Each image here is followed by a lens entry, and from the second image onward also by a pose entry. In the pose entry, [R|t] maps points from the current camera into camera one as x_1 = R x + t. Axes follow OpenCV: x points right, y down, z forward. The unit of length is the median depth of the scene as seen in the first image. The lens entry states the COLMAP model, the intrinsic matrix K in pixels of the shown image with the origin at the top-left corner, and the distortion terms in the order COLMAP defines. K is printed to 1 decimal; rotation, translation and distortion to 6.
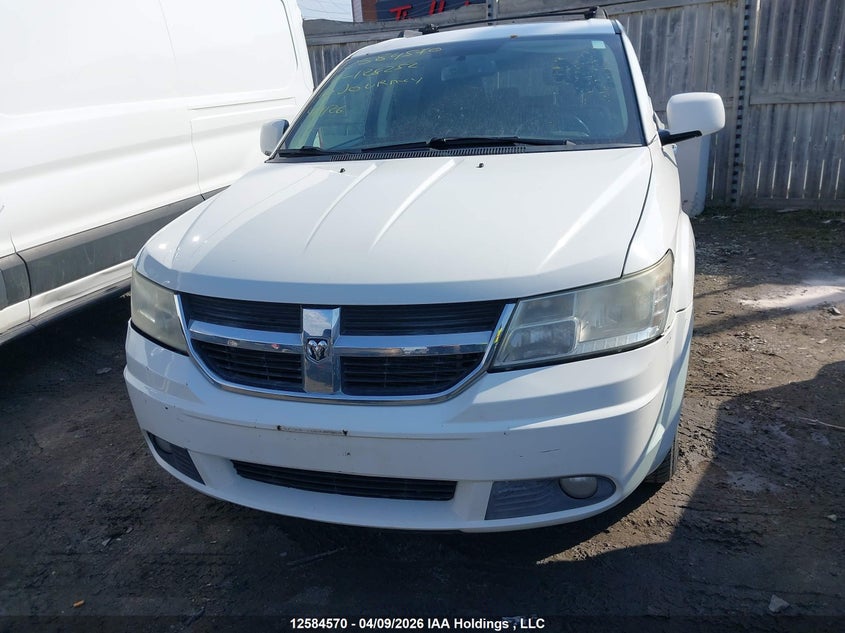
lens RADIAL K [[617.8, 0, 422.5], [0, 617.8, 316.5], [0, 0, 1]] dist [0.003610, -0.001042]
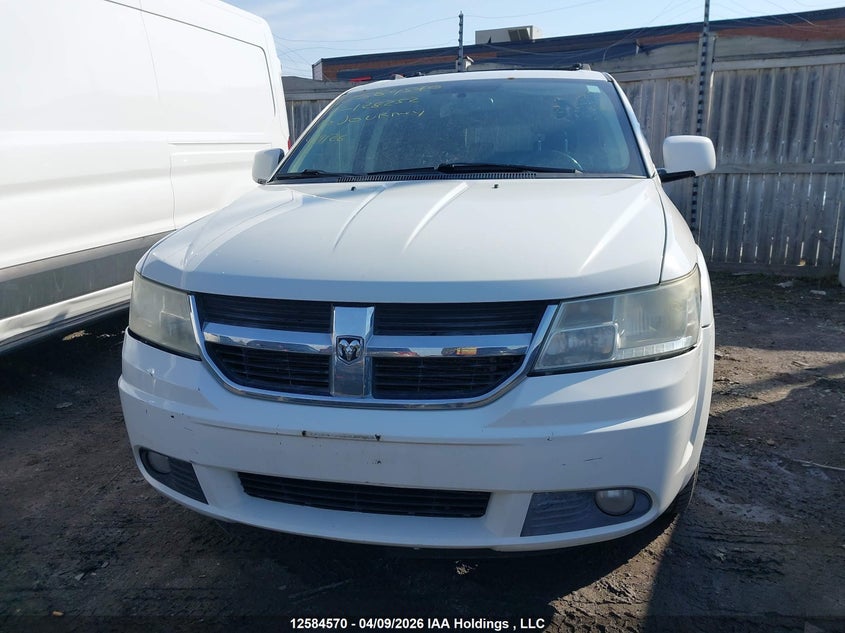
lens RADIAL K [[619.6, 0, 431.1], [0, 619.6, 313.8], [0, 0, 1]] dist [0.035824, -0.050028]
pose [[0.996832, 0.028043, 0.074434, -0.087865], [-0.020950, 0.995311, -0.094429, 0.064582], [-0.076733, 0.092570, 0.992745, 0.028221]]
